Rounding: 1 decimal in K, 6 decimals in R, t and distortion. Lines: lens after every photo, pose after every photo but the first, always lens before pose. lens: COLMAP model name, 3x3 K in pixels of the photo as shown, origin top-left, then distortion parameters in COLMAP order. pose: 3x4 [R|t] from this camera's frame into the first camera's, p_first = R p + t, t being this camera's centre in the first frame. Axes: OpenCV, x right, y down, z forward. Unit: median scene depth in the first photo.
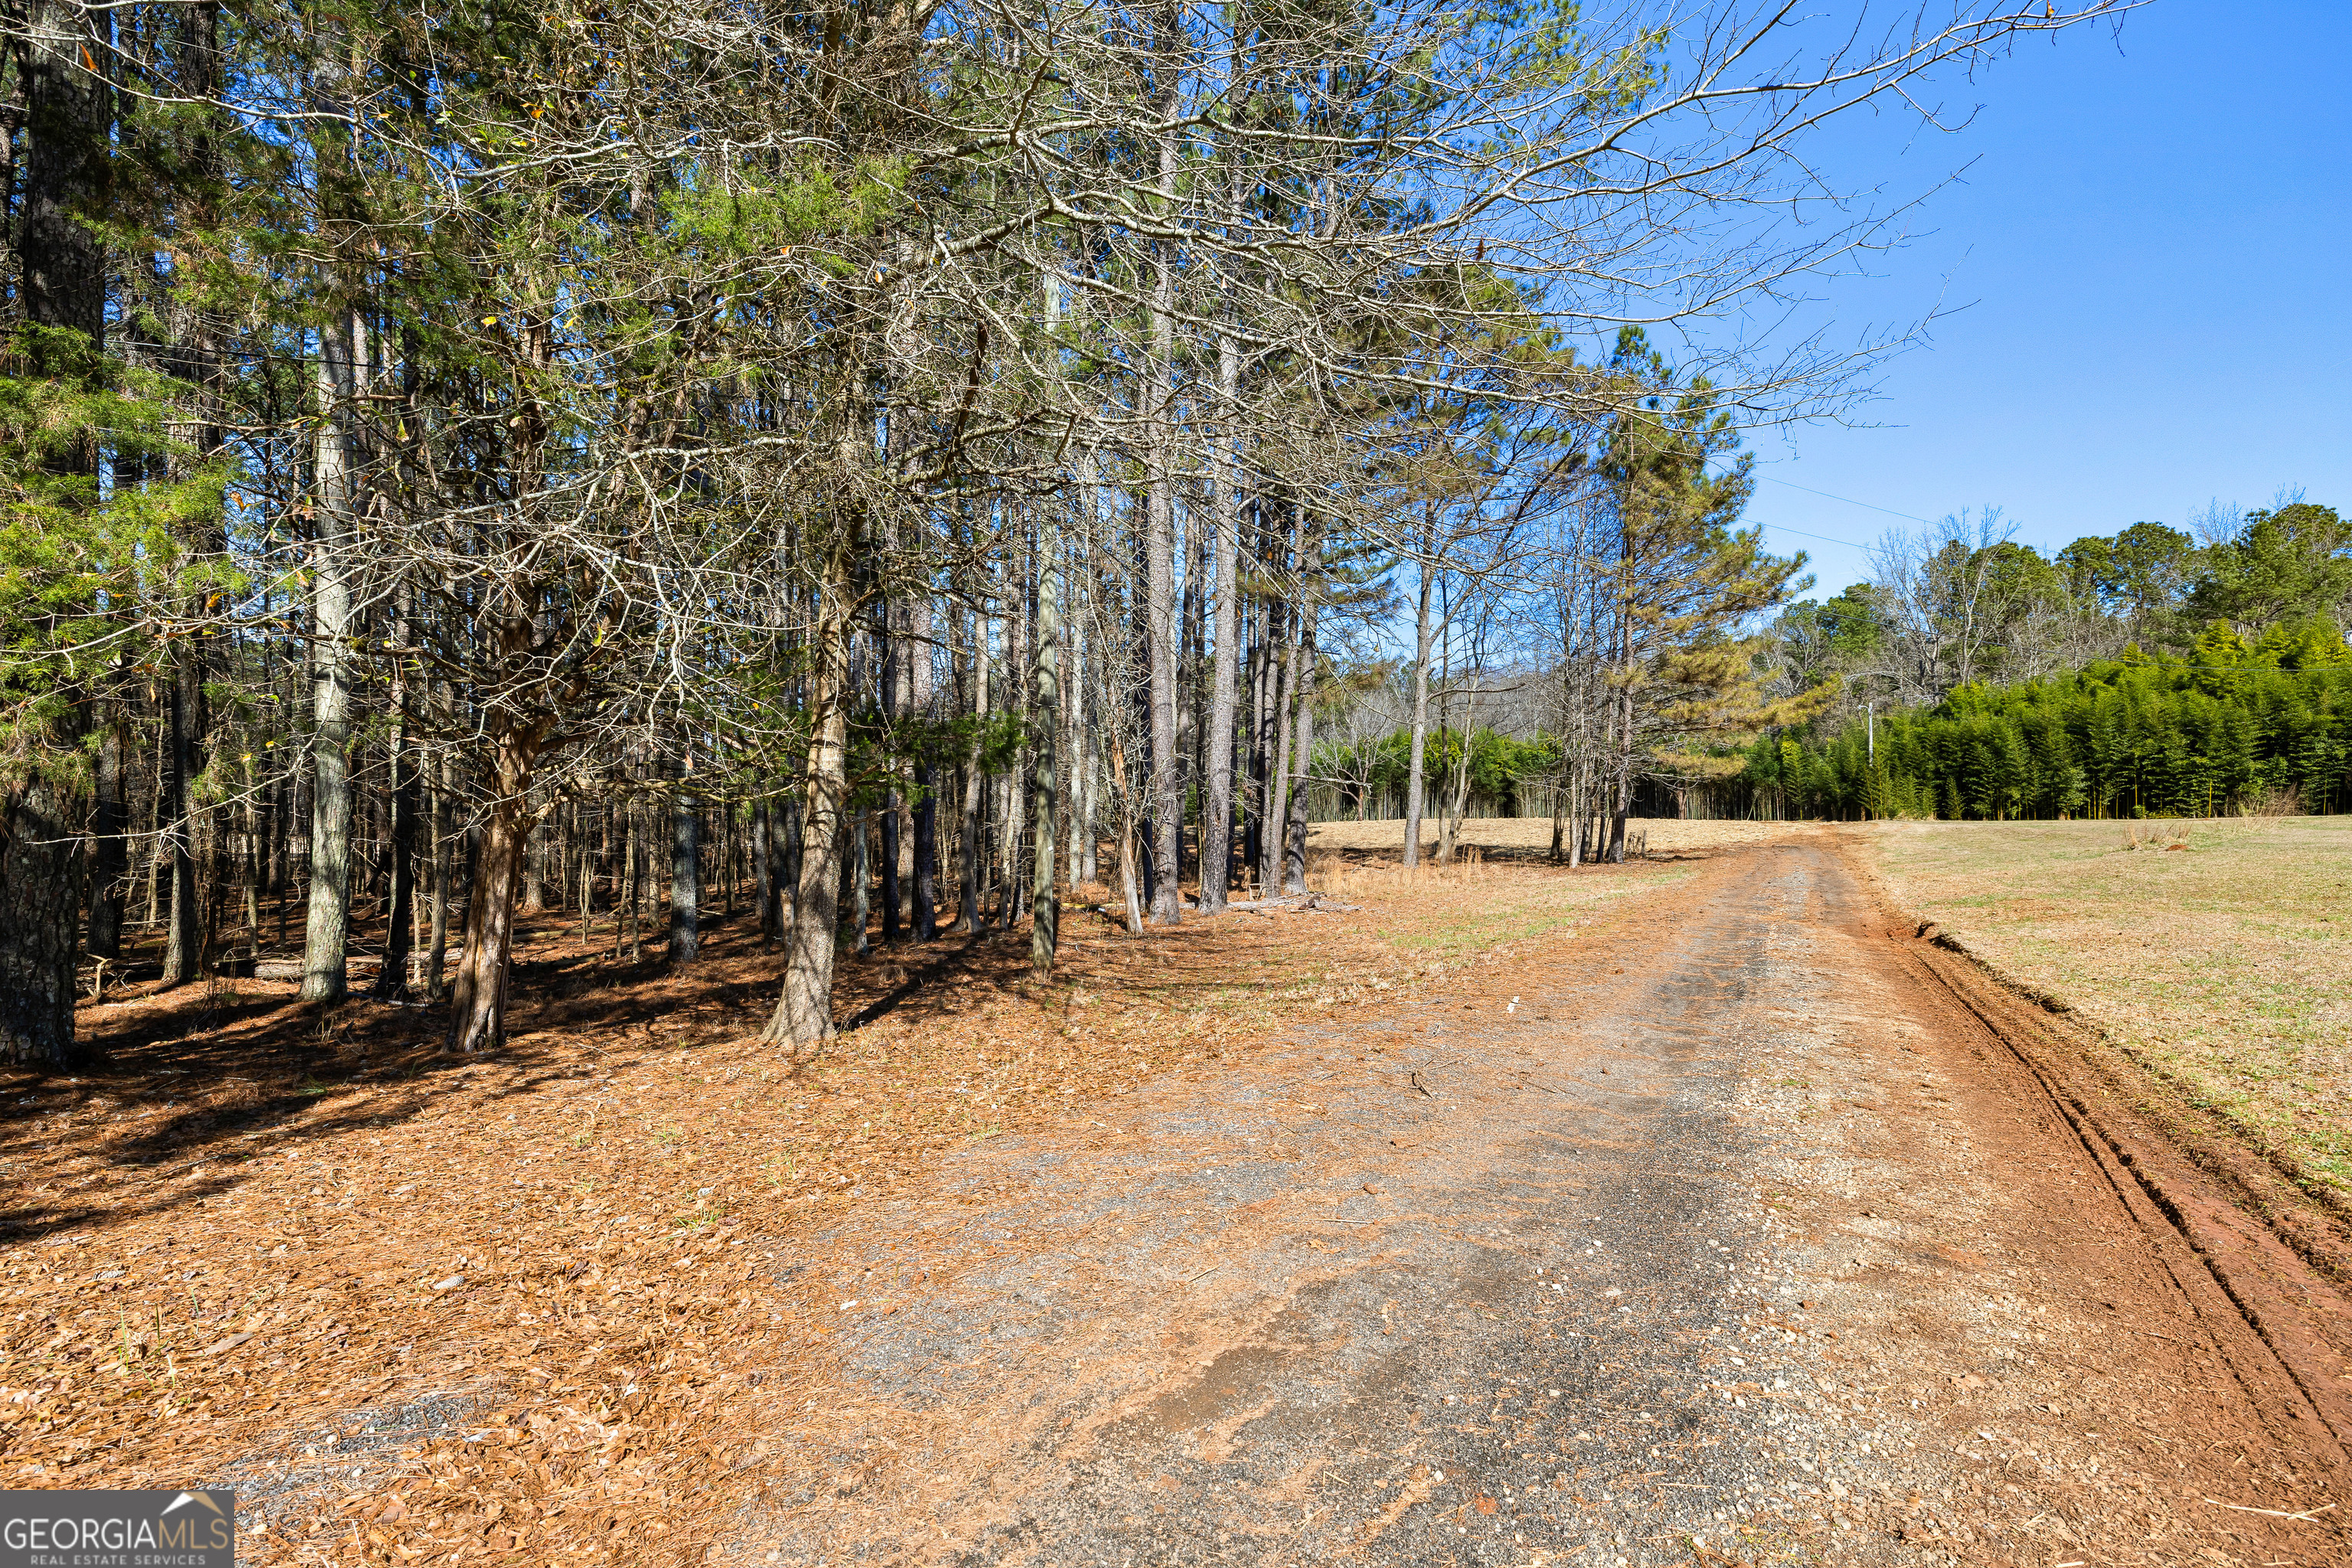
lens RADIAL K [[999.6, 0, 1155.8], [0, 999.6, 792.7], [0, 0, 1]] dist [0.002392, 0.000037]
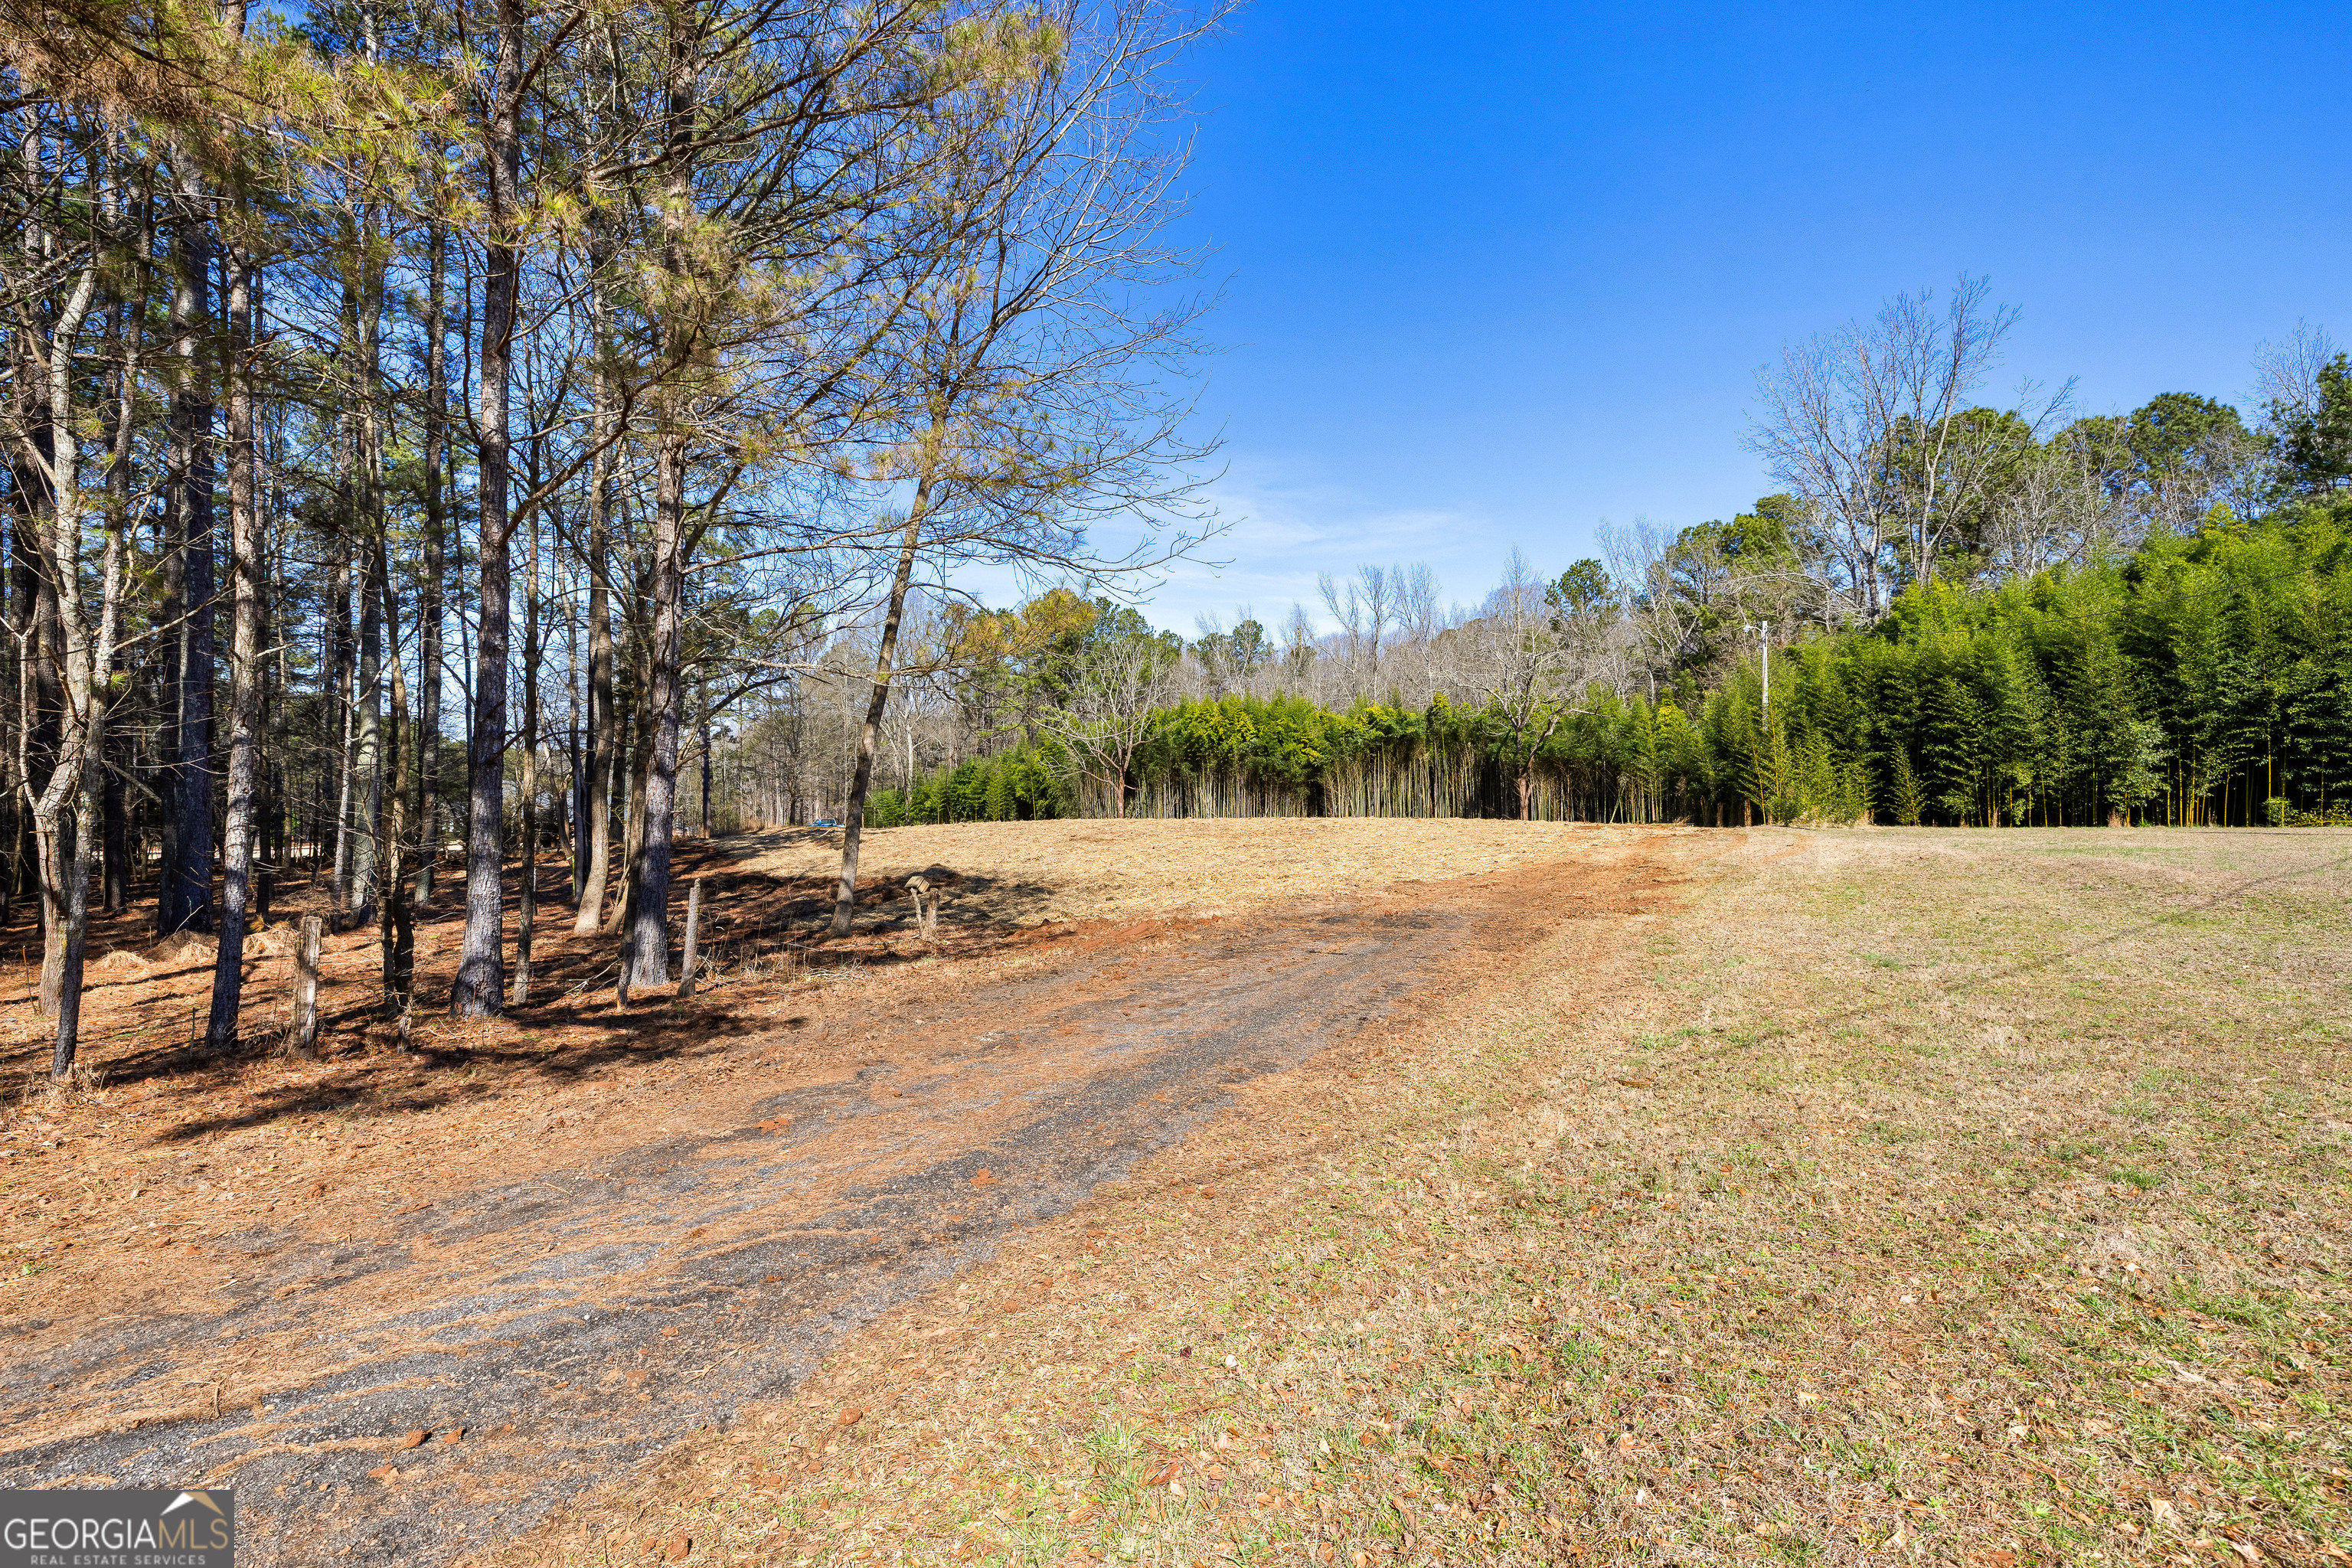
lens RADIAL K [[999.6, 0, 1163.2], [0, 999.6, 781.7], [0, 0, 1]] dist [0.002392, 0.000037]
pose [[0.999356, 0.002509, 0.035792, 0.393871], [-0.002260, 0.999973, -0.007002, 0.008708], [-0.035809, 0.006917, 0.999335, 0.495245]]
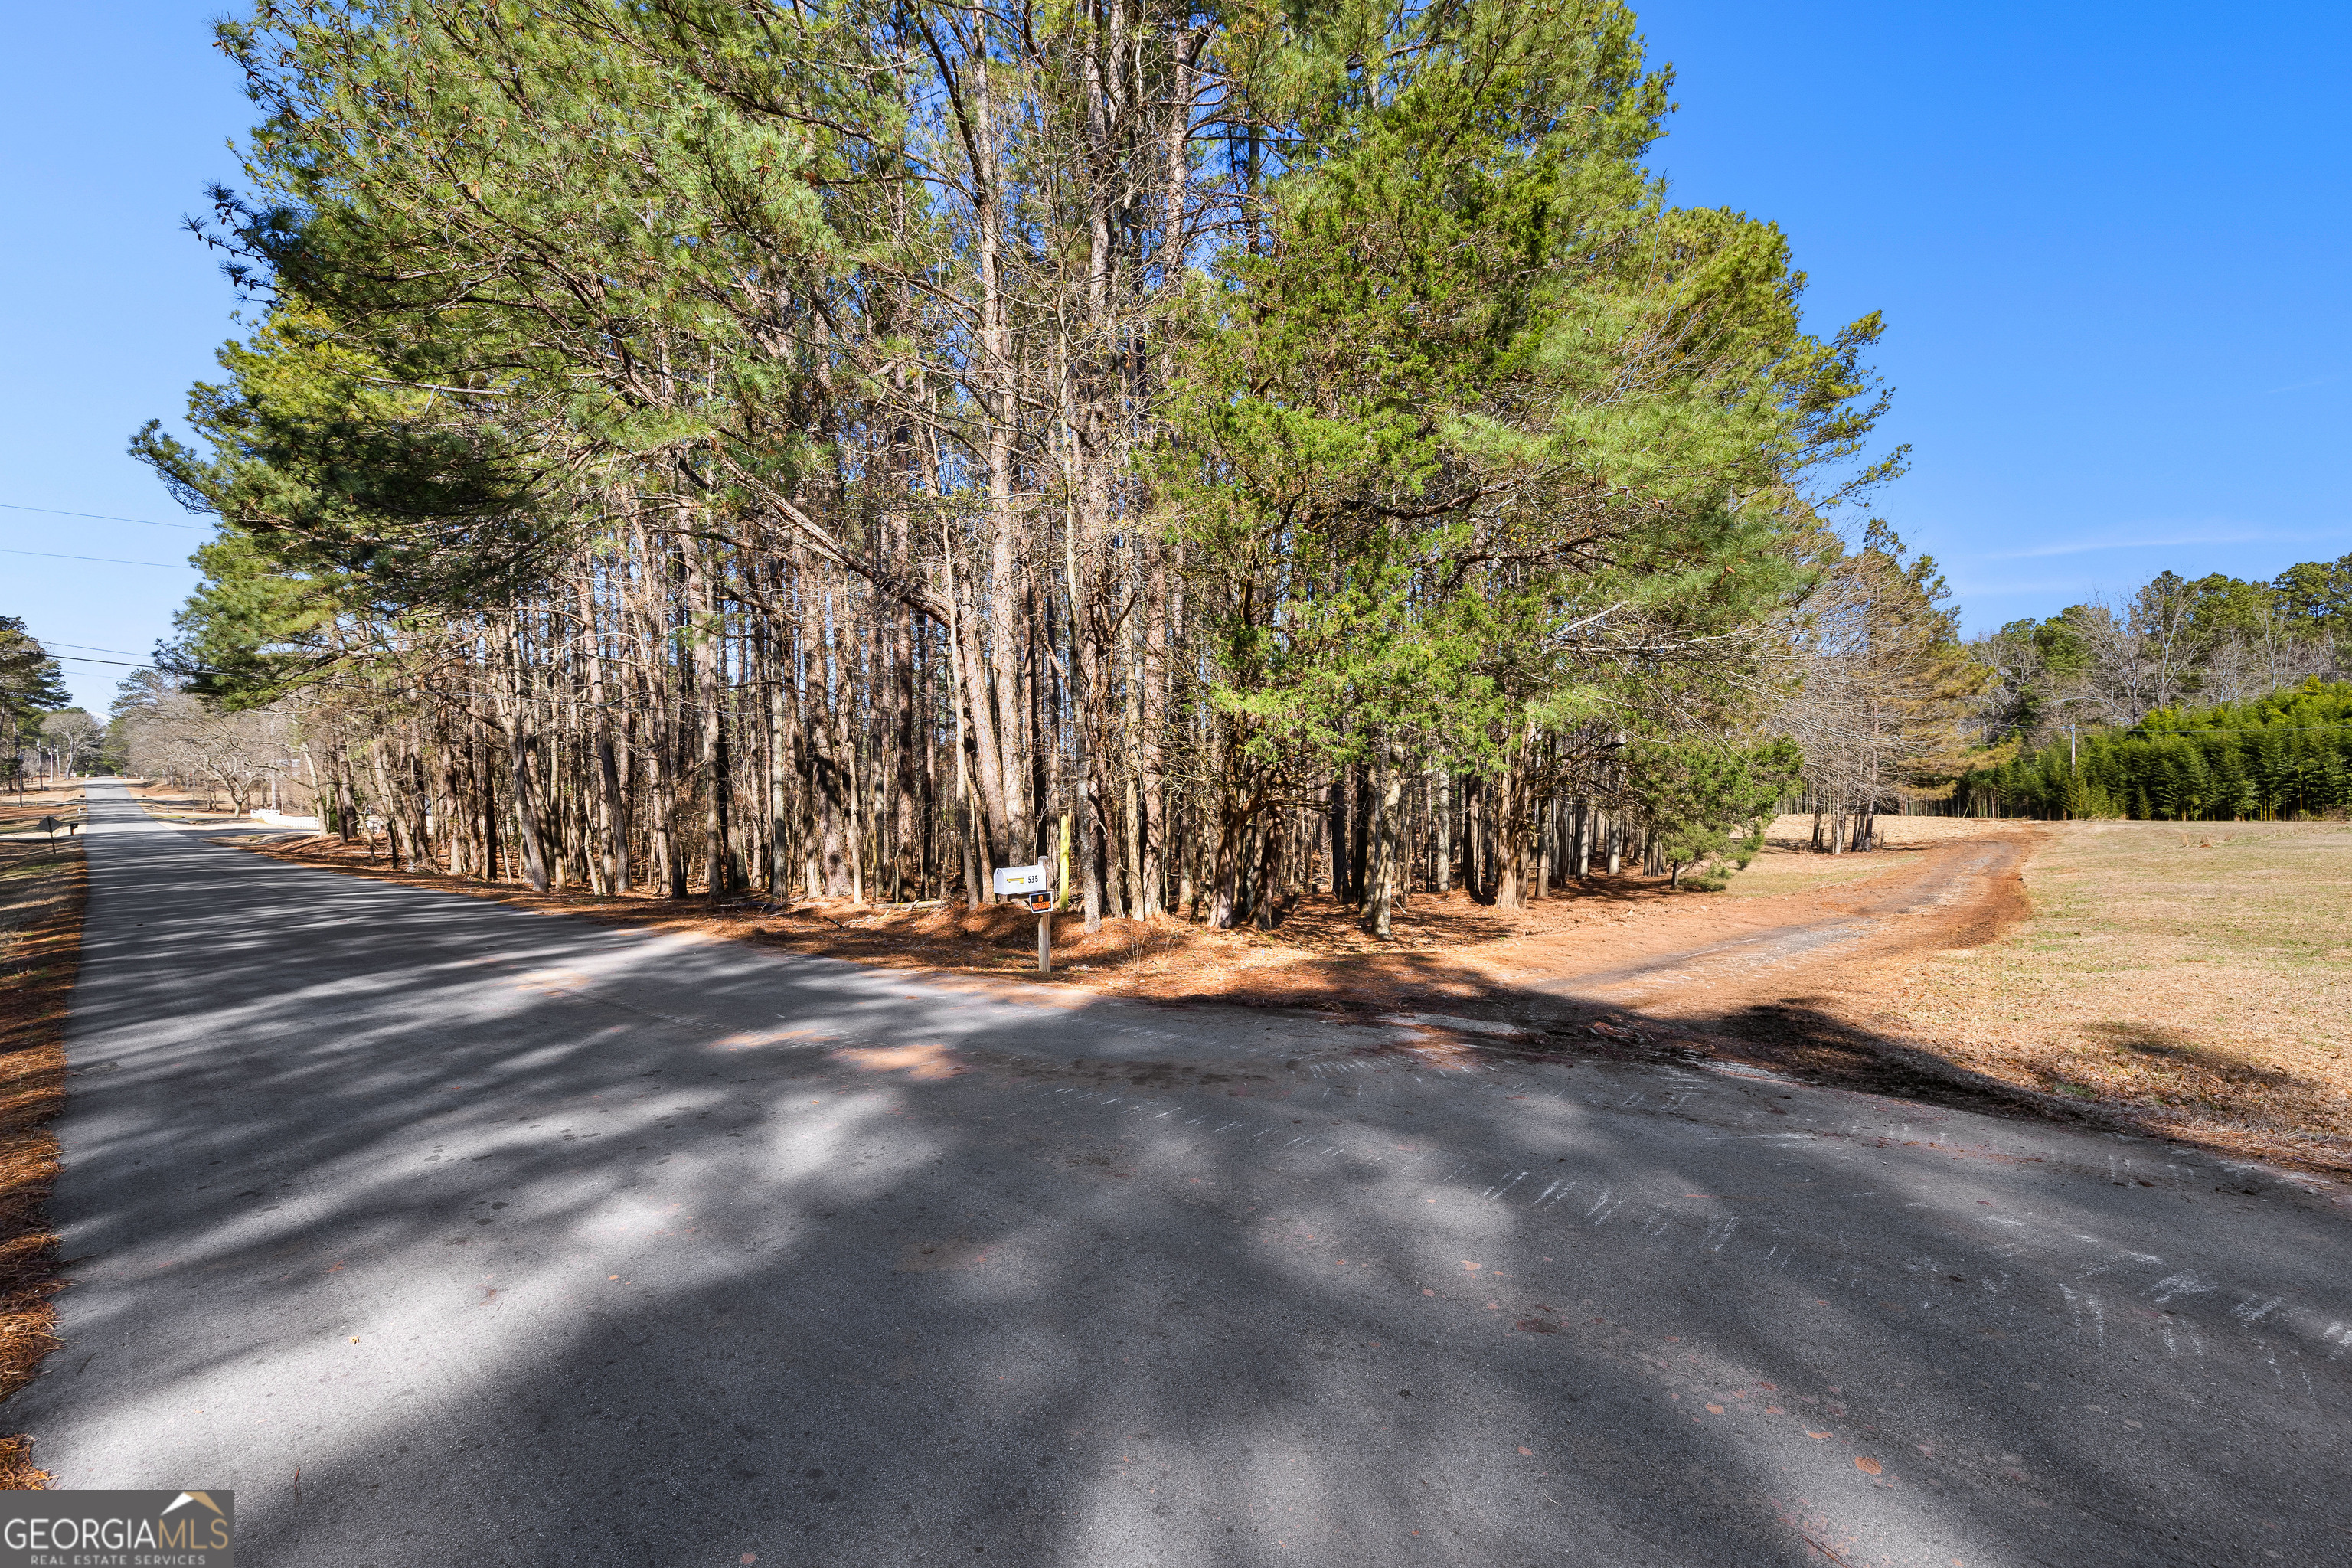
lens RADIAL K [[999.6, 0, 1160.5], [0, 999.6, 788.4], [0, 0, 1]] dist [0.002392, 0.000037]
pose [[0.989180, 0.000231, -0.146707, -0.241931], [0.001246, 0.999949, 0.009977, -0.027339], [0.146702, -0.010052, 0.989130, -0.431154]]
